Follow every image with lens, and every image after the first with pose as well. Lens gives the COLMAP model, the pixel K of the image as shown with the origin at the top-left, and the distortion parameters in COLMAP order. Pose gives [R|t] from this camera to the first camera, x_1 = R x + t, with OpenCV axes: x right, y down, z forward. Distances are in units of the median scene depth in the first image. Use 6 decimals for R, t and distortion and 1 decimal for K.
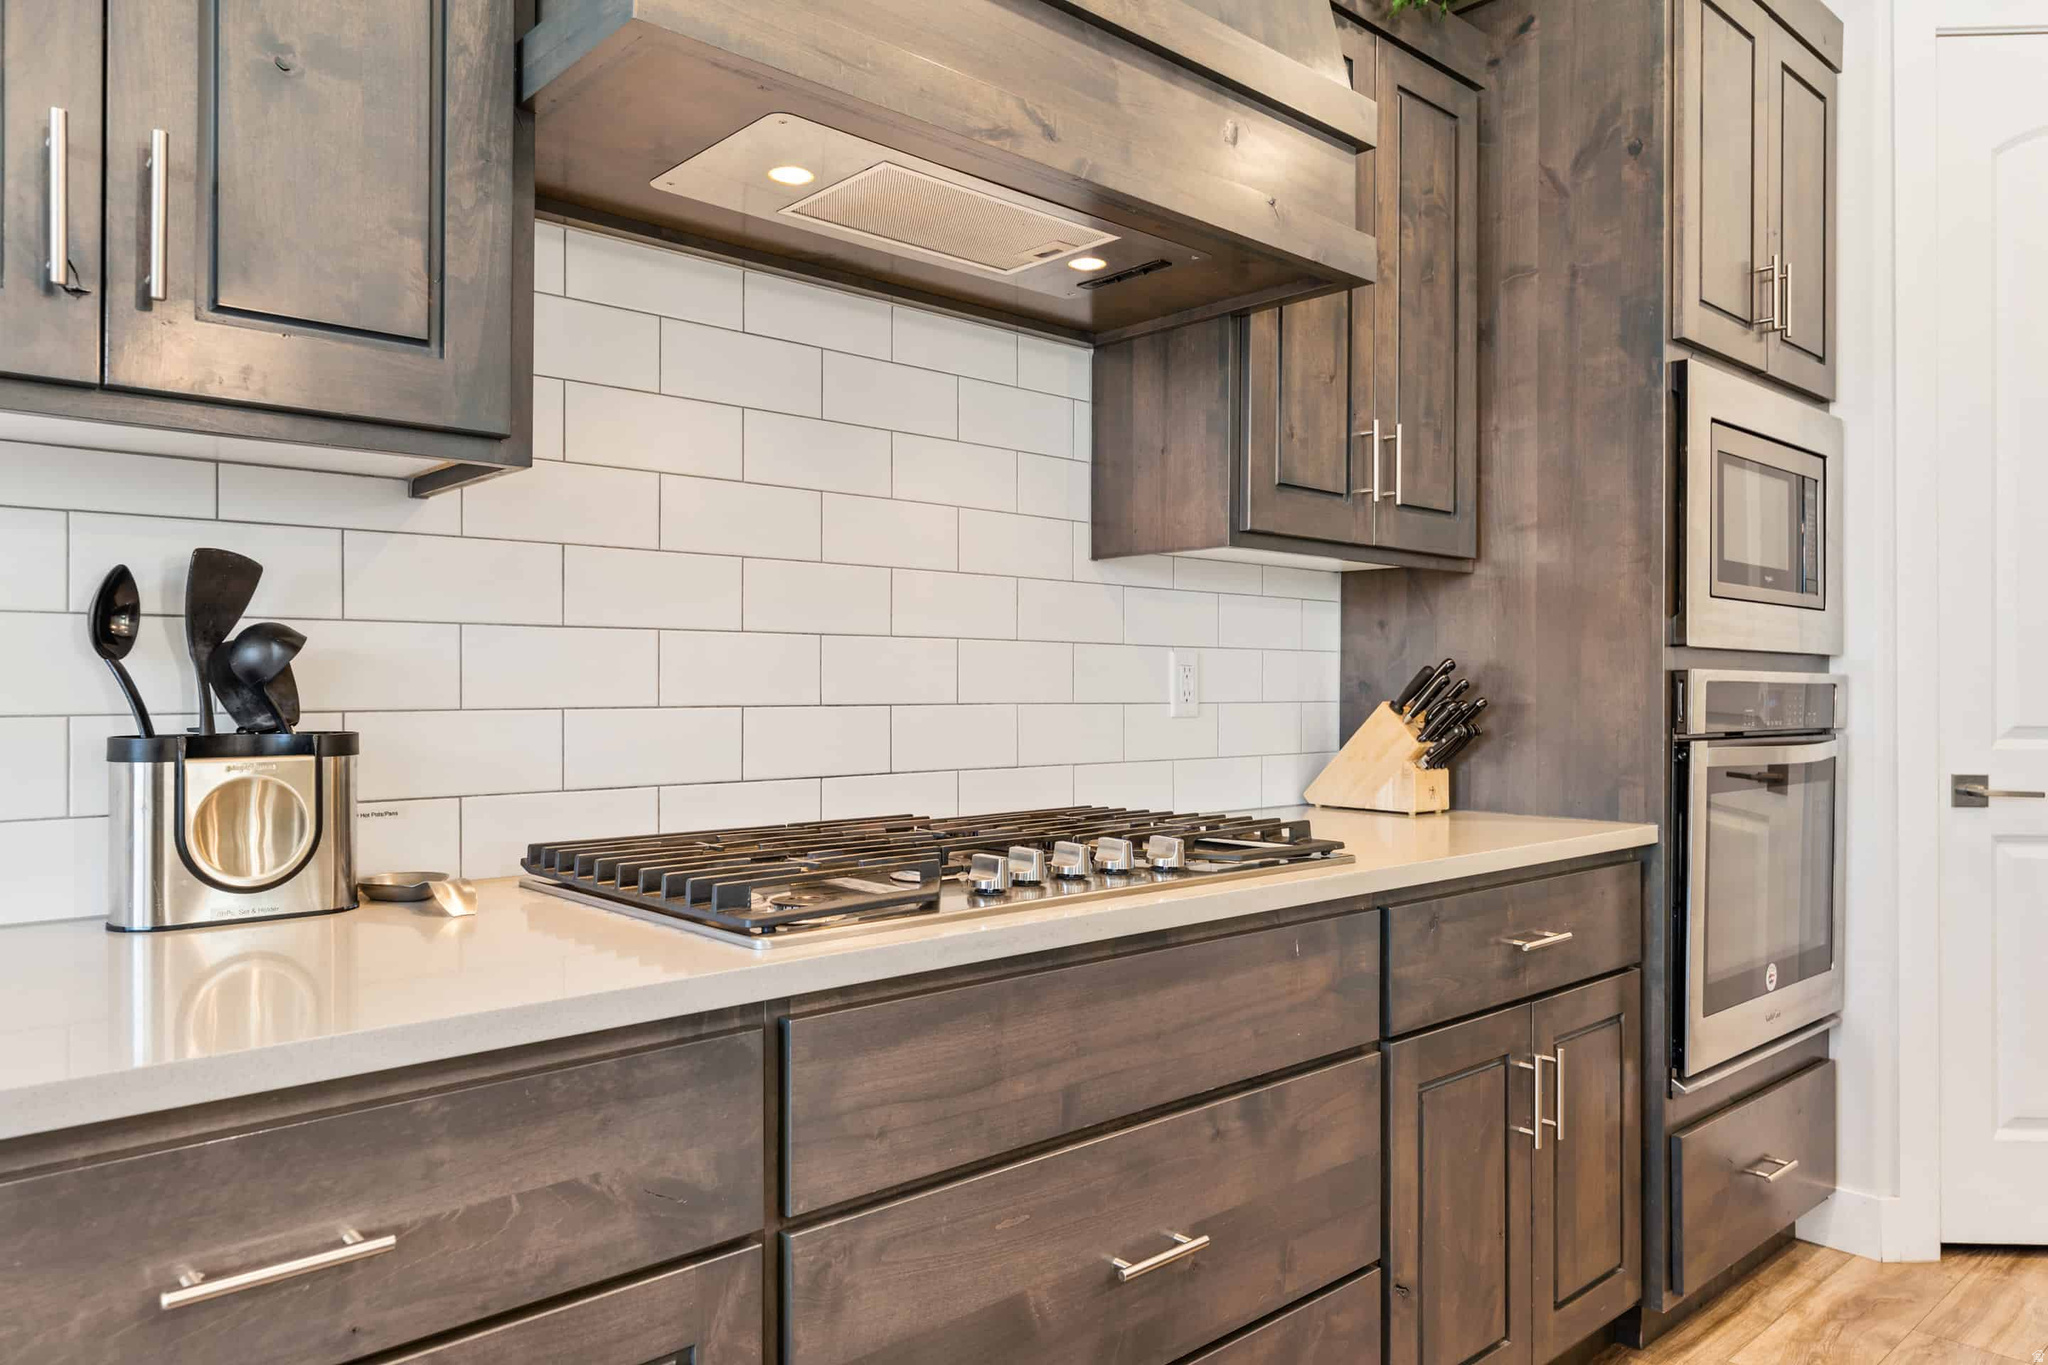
lens RADIAL K [[1370.5, 0, 1023.9], [0, 1370.5, 689.8], [0, 0, 1]] dist [0.006187, -0.000133]
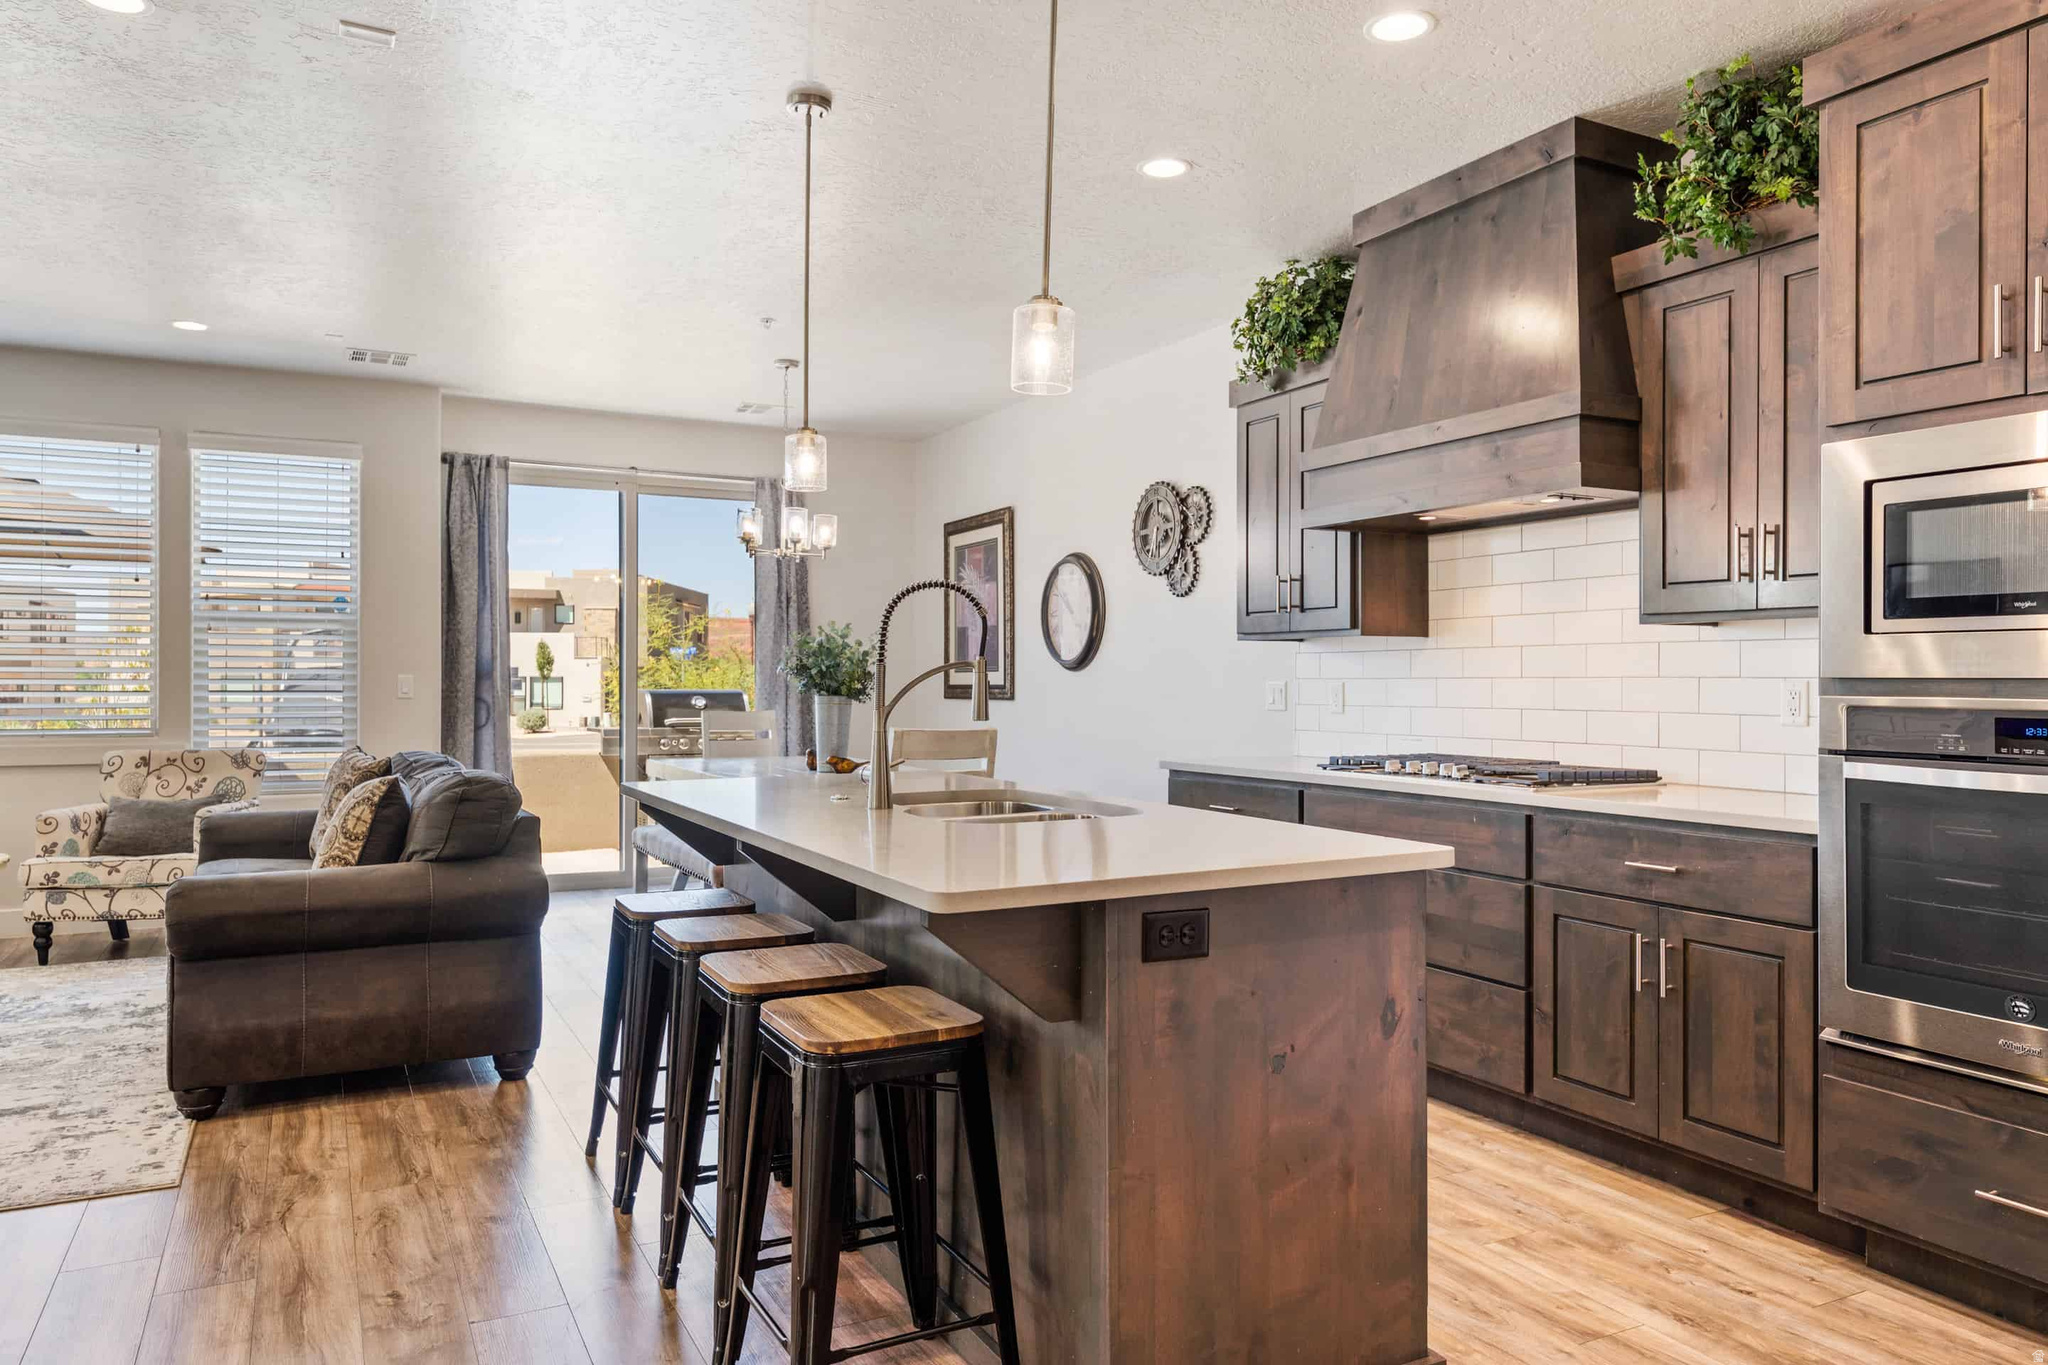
lens RADIAL K [[1370.5, 0, 1026.4], [0, 1370.5, 675.3], [0, 0, 1]] dist [0.006187, -0.000133]
pose [[-0.245124, -0.004729, -0.969480, 1.718277], [-0.002307, 0.999988, -0.004294, -0.025374], [0.969489, 0.001184, -0.245132, 0.560161]]
